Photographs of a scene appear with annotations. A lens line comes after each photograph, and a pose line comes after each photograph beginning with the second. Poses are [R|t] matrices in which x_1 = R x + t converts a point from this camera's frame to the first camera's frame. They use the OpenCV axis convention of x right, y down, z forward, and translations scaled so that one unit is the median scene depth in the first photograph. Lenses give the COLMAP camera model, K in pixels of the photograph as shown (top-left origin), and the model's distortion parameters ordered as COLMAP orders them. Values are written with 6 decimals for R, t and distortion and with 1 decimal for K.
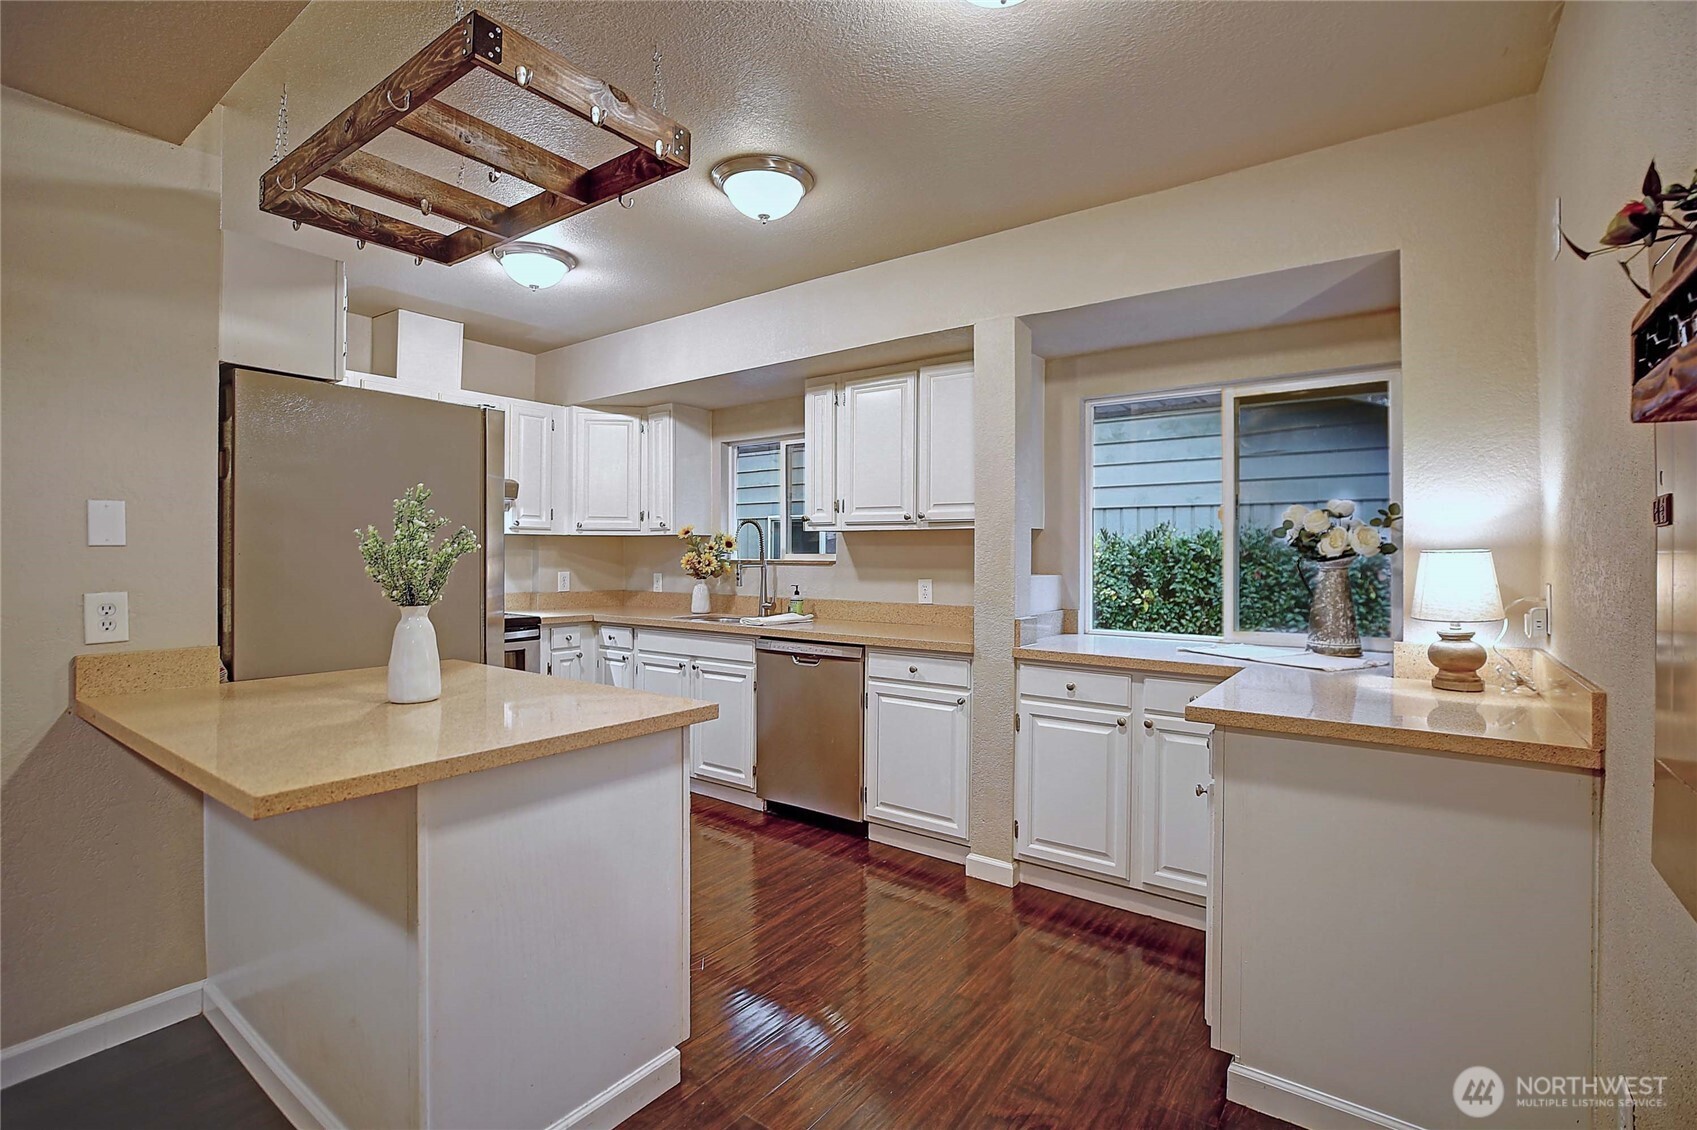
lens RADIAL K [[771.8, 0, 857.5], [0, 771.8, 561.8], [0, 0, 1]] dist [-0.029758, 0.006755]
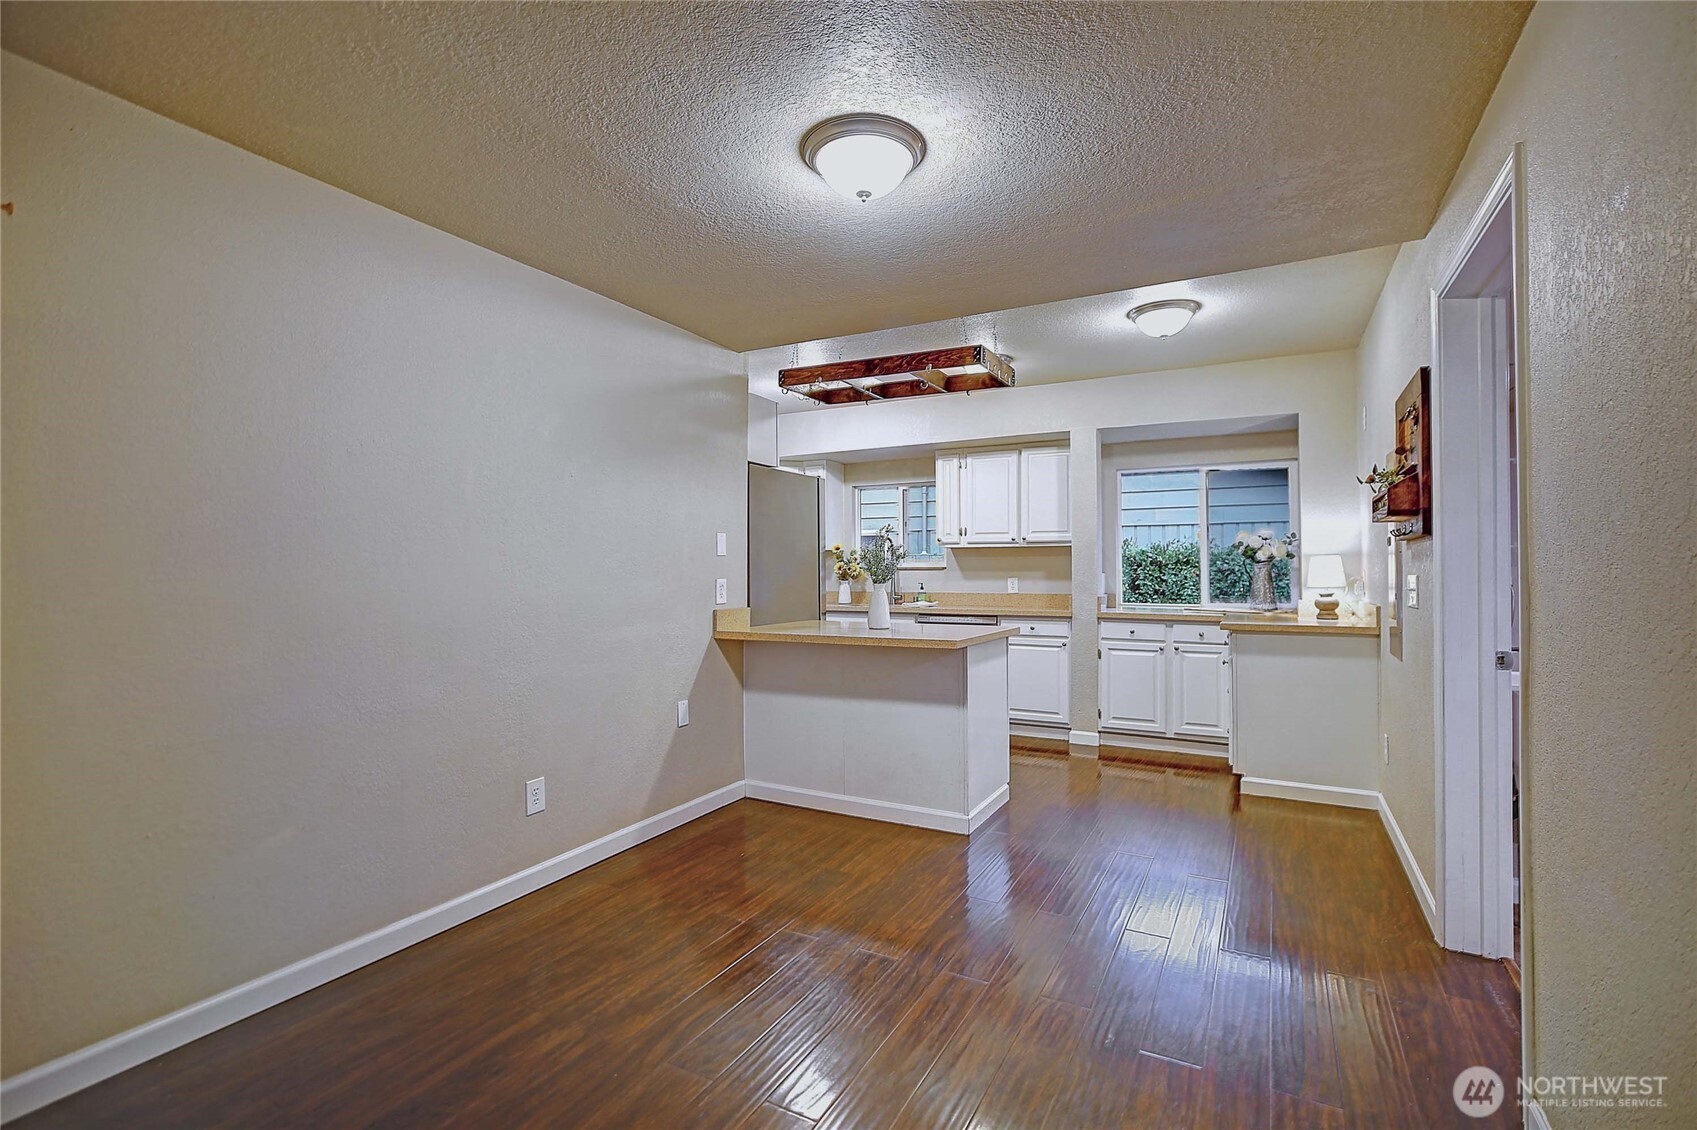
lens RADIAL K [[771.8, 0, 848.5], [0, 771.8, 569.7], [0, 0, 1]] dist [-0.029758, 0.006755]
pose [[0.991772, -0.006597, 0.127845, -0.568513], [0.007877, 0.999924, -0.009507, 0.023366], [-0.127773, 0.010436, 0.991749, -0.667612]]
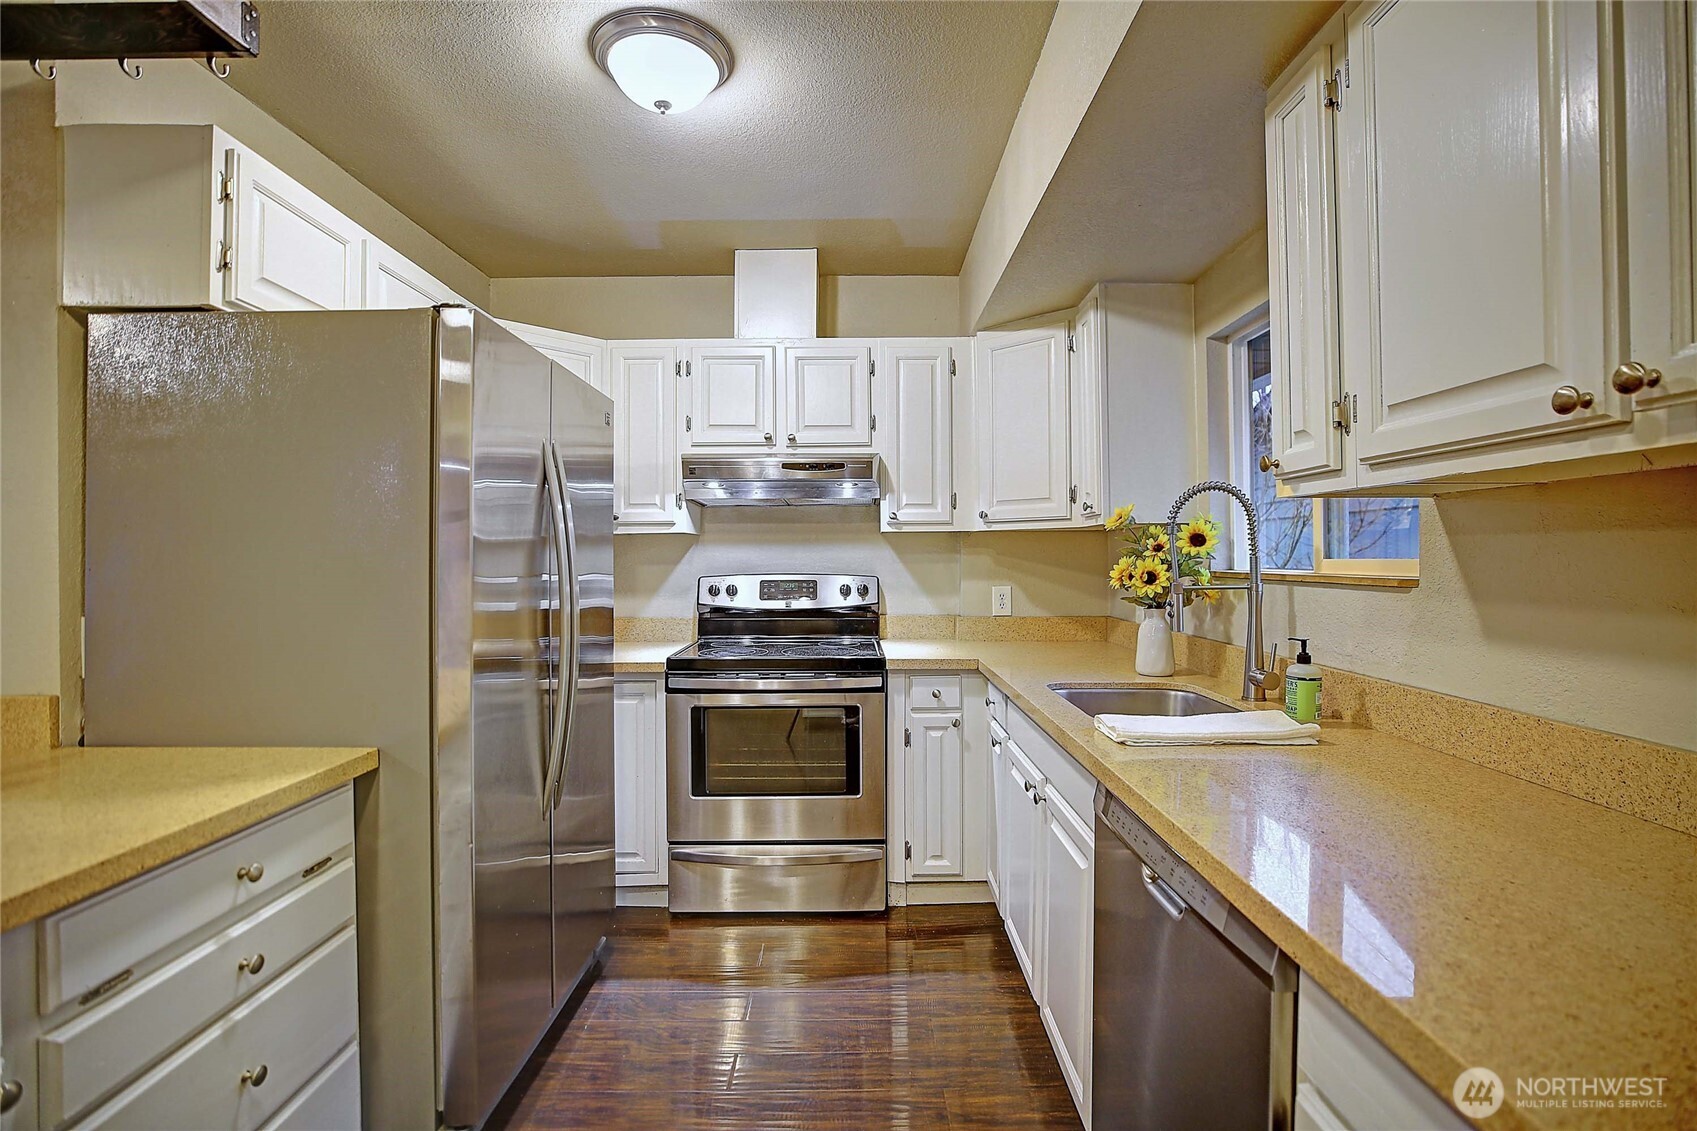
lens RADIAL K [[771.8, 0, 859.8], [0, 771.8, 553.1], [0, 0, 1]] dist [-0.029758, 0.006755]
pose [[0.598811, -0.010551, -0.800821, 0.134258], [-0.000951, 0.999903, -0.013886, -0.010795], [0.800890, 0.009077, 0.598743, 0.802057]]
